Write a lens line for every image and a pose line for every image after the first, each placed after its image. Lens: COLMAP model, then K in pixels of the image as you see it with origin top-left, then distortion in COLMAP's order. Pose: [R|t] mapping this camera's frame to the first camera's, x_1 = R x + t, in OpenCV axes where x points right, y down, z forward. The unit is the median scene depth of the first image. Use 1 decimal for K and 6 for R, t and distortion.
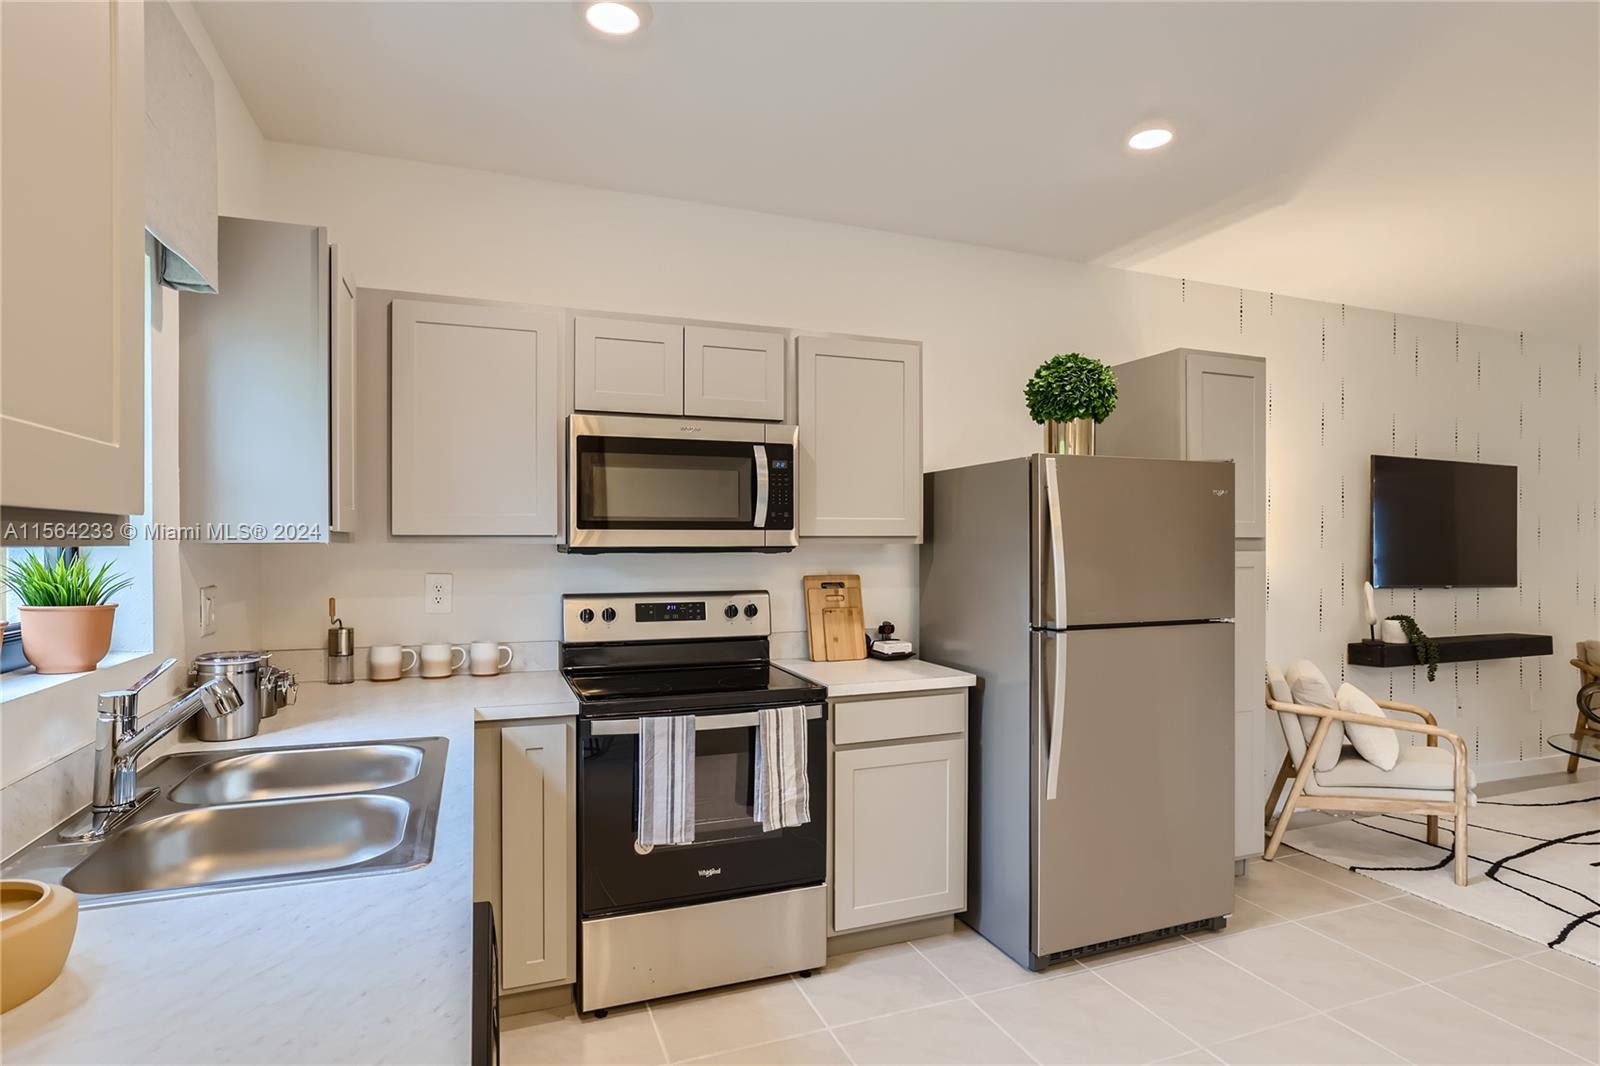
lens RADIAL K [[845.4, 0, 793.4], [0, 845.4, 542.2], [0, 0, 1]] dist [-0.038788, 0.026386]
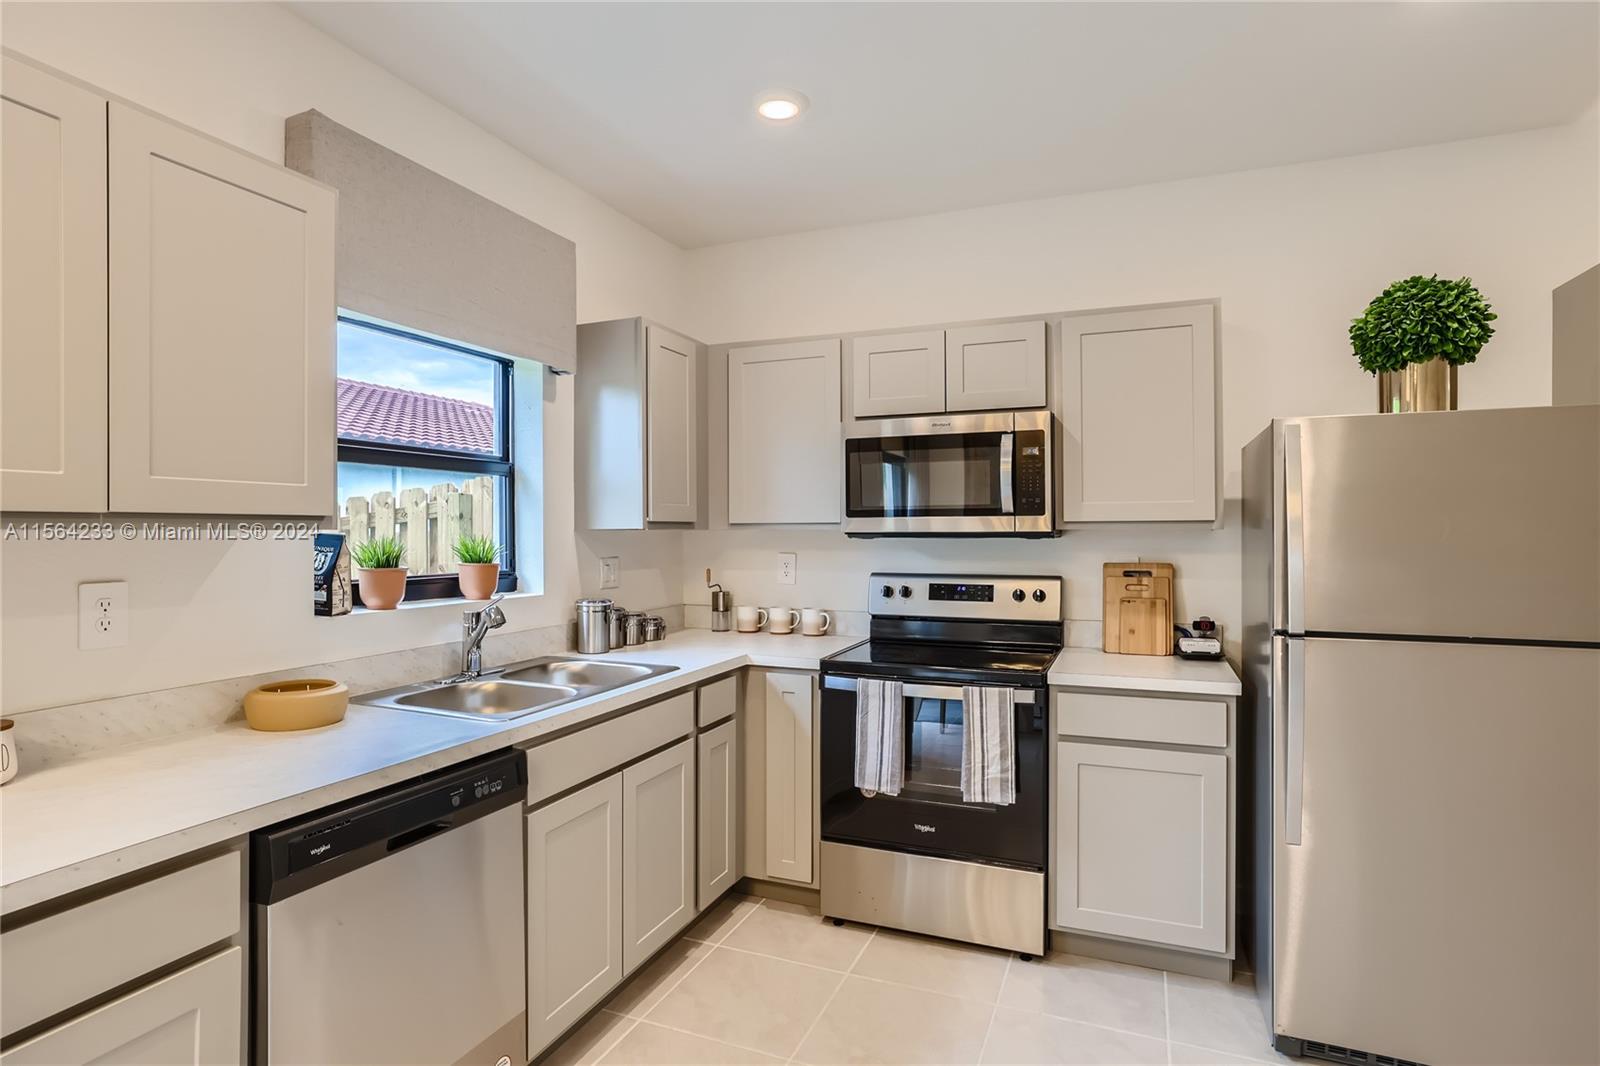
lens RADIAL K [[845.4, 0, 803.1], [0, 845.4, 524.1], [0, 0, 1]] dist [-0.038788, 0.026386]
pose [[0.722612, -0.006143, -0.691226, 0.459422], [0.002079, 0.999975, -0.006713, 0.001646], [0.691250, 0.003413, 0.722607, 0.078722]]
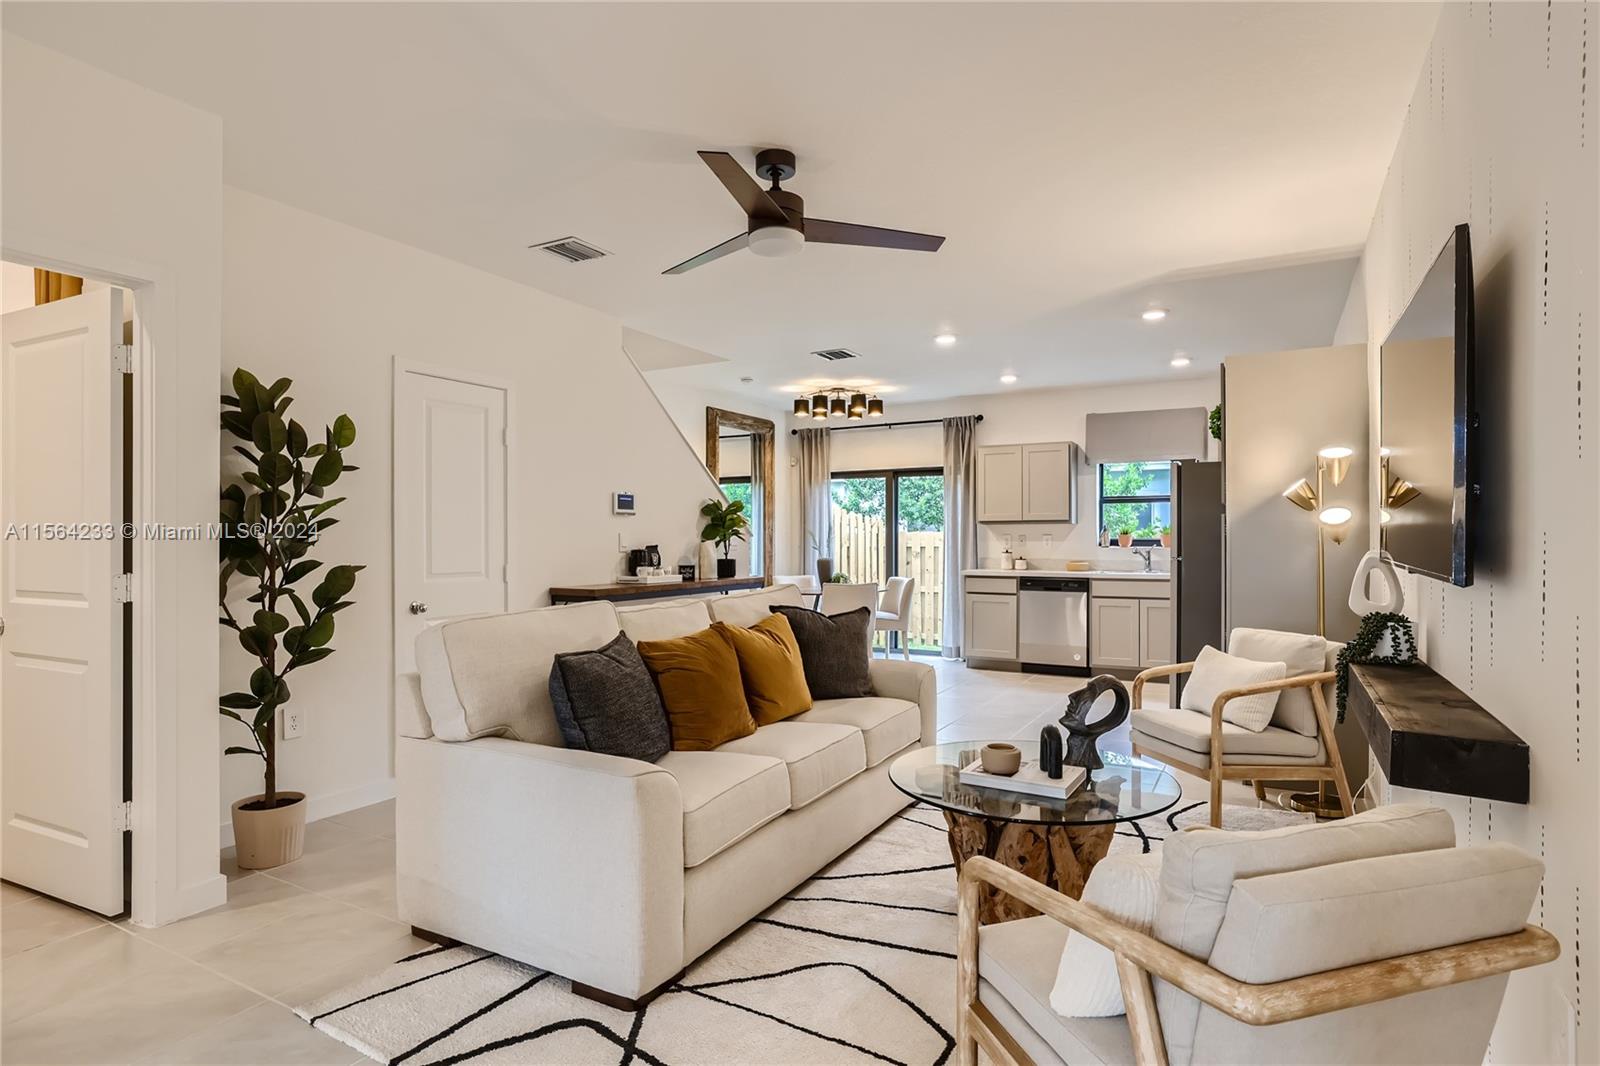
lens RADIAL K [[845.4, 0, 801.3], [0, 845.4, 540.9], [0, 0, 1]] dist [-0.038788, 0.026386]
pose [[-0.778190, -0.001367, -0.628027, 1.971855], [-0.000660, 0.999999, -0.001359, 0.056254], [0.628029, -0.000643, -0.778190, 1.689301]]
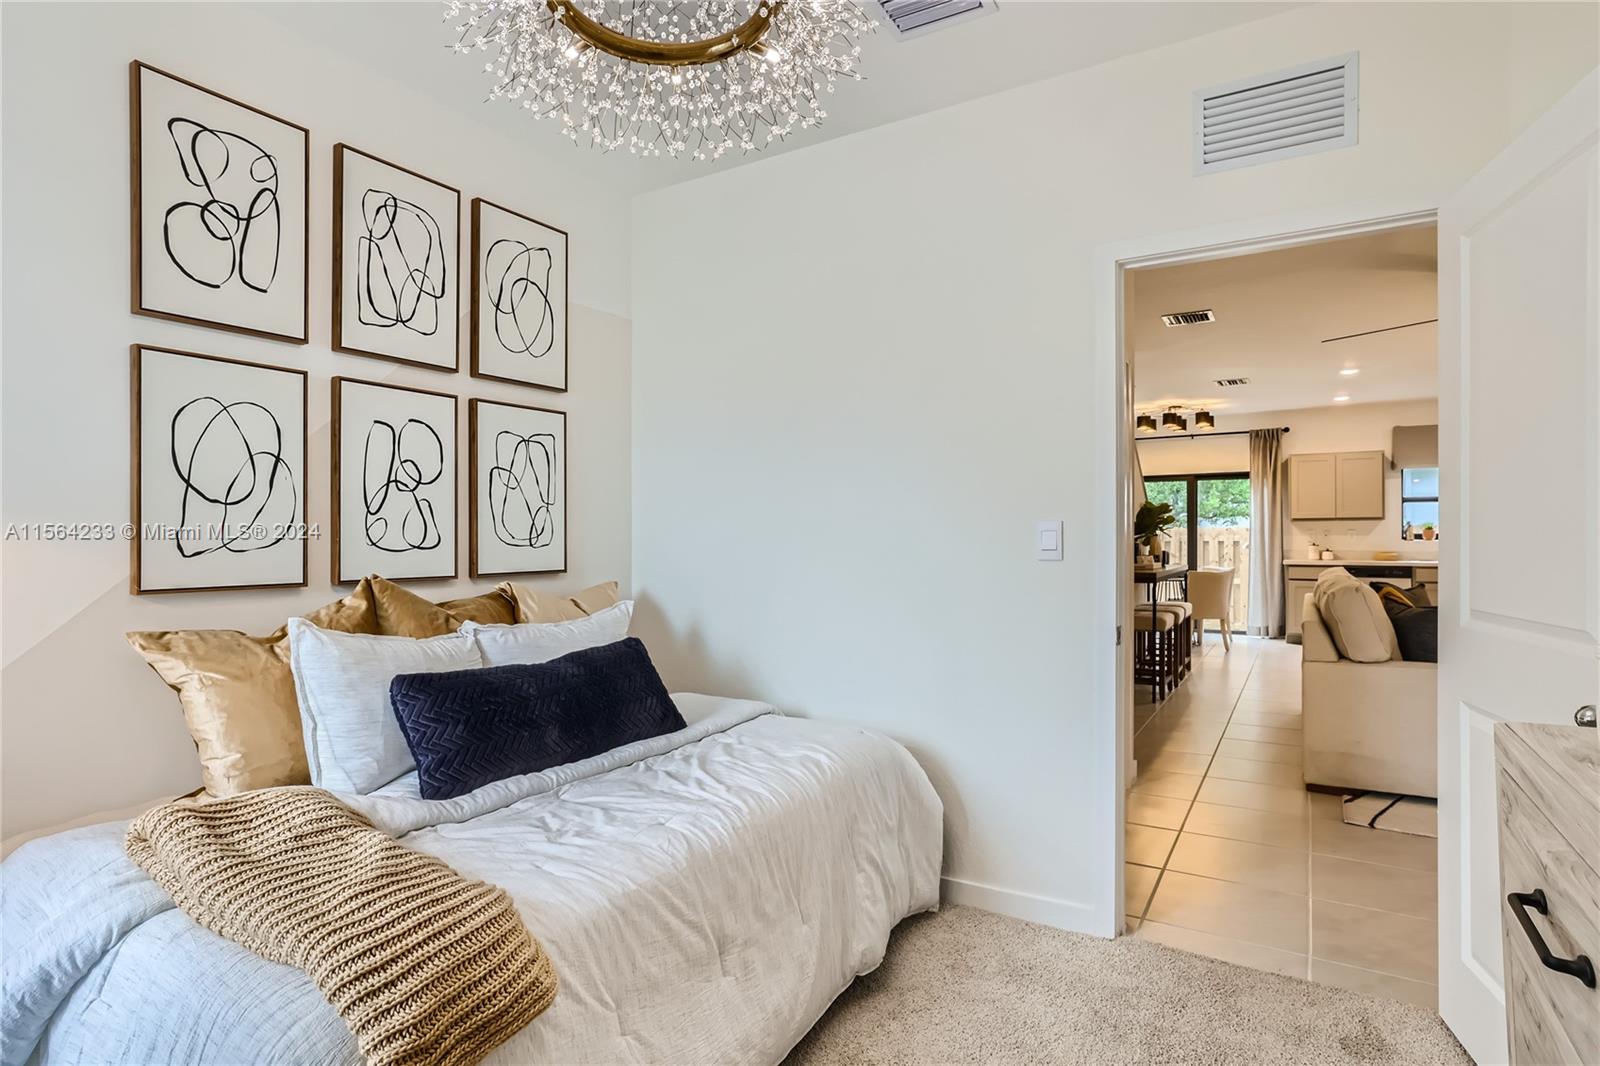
lens RADIAL K [[845.4, 0, 808.1], [0, 845.4, 532.3], [0, 0, 1]] dist [-0.038788, 0.026386]
pose [[-0.792862, -0.002621, -0.609396, 3.131335], [0.003960, 0.999947, -0.009452, 0.062742], [0.609388, -0.009907, -0.792810, 1.339248]]
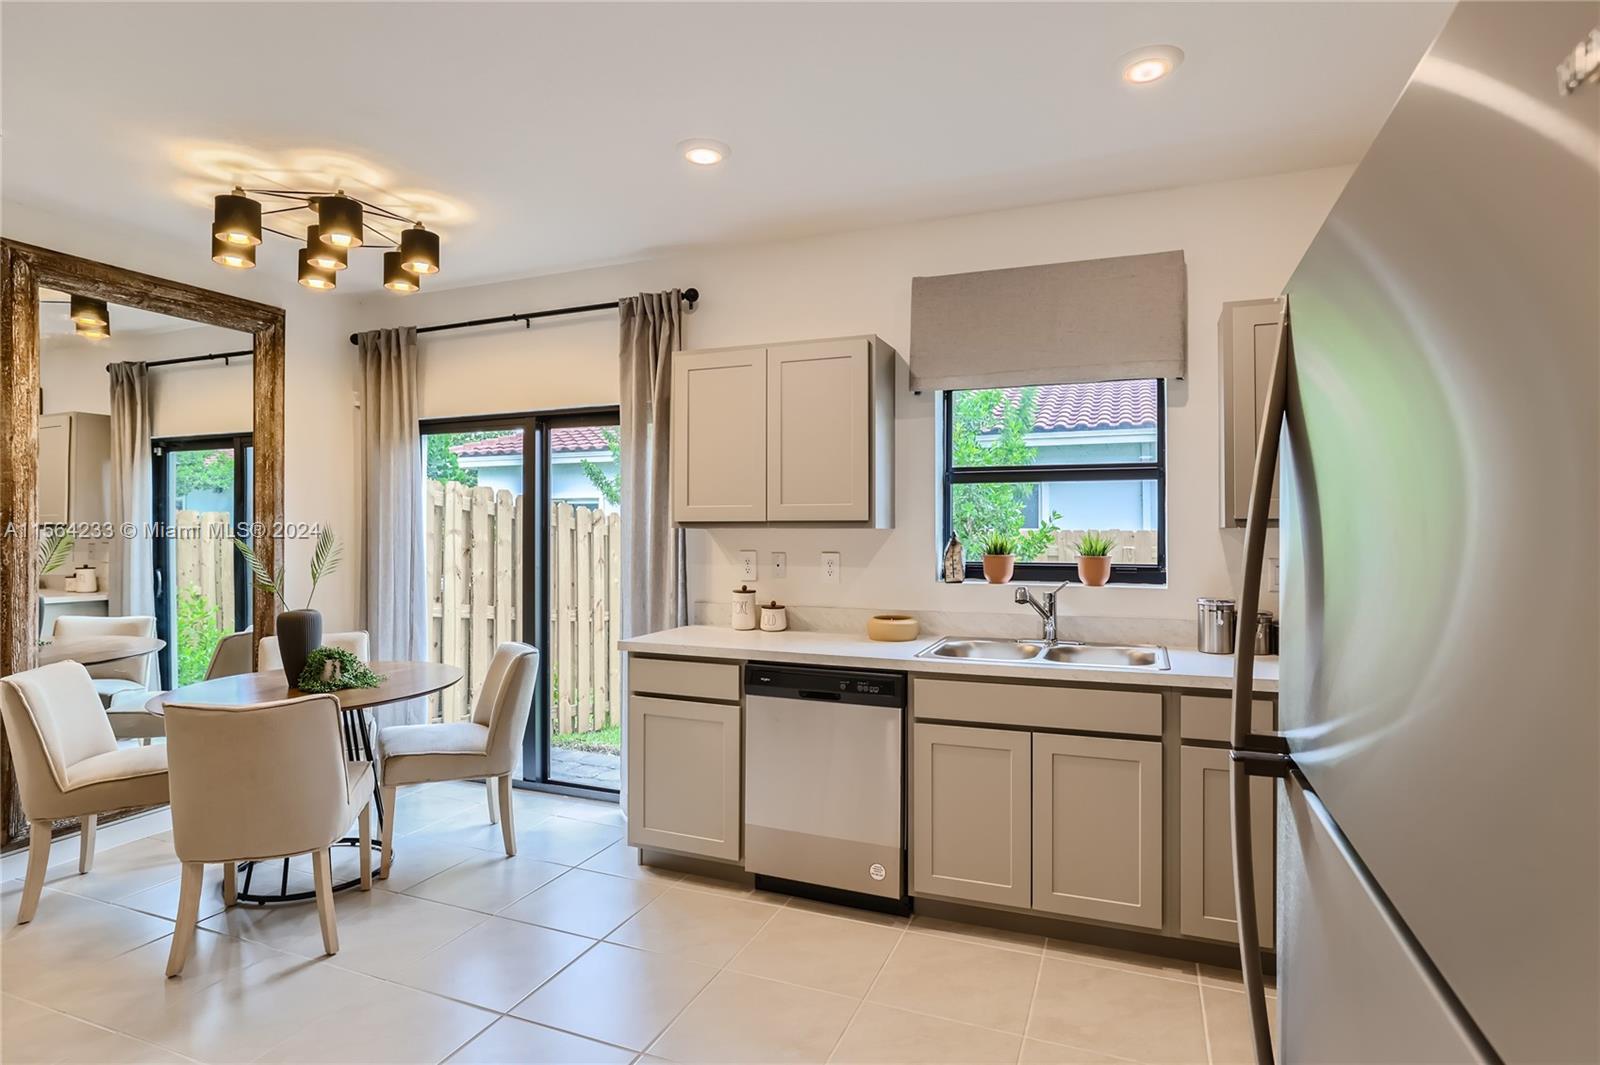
lens RADIAL K [[845.4, 0, 808.0], [0, 845.4, 517.8], [0, 0, 1]] dist [-0.038788, 0.026386]
pose [[-0.691243, -0.009327, -0.722562, 0.624004], [0.001307, 0.999899, -0.014156, 0.002613], [0.722621, -0.010730, -0.691161, 0.932041]]
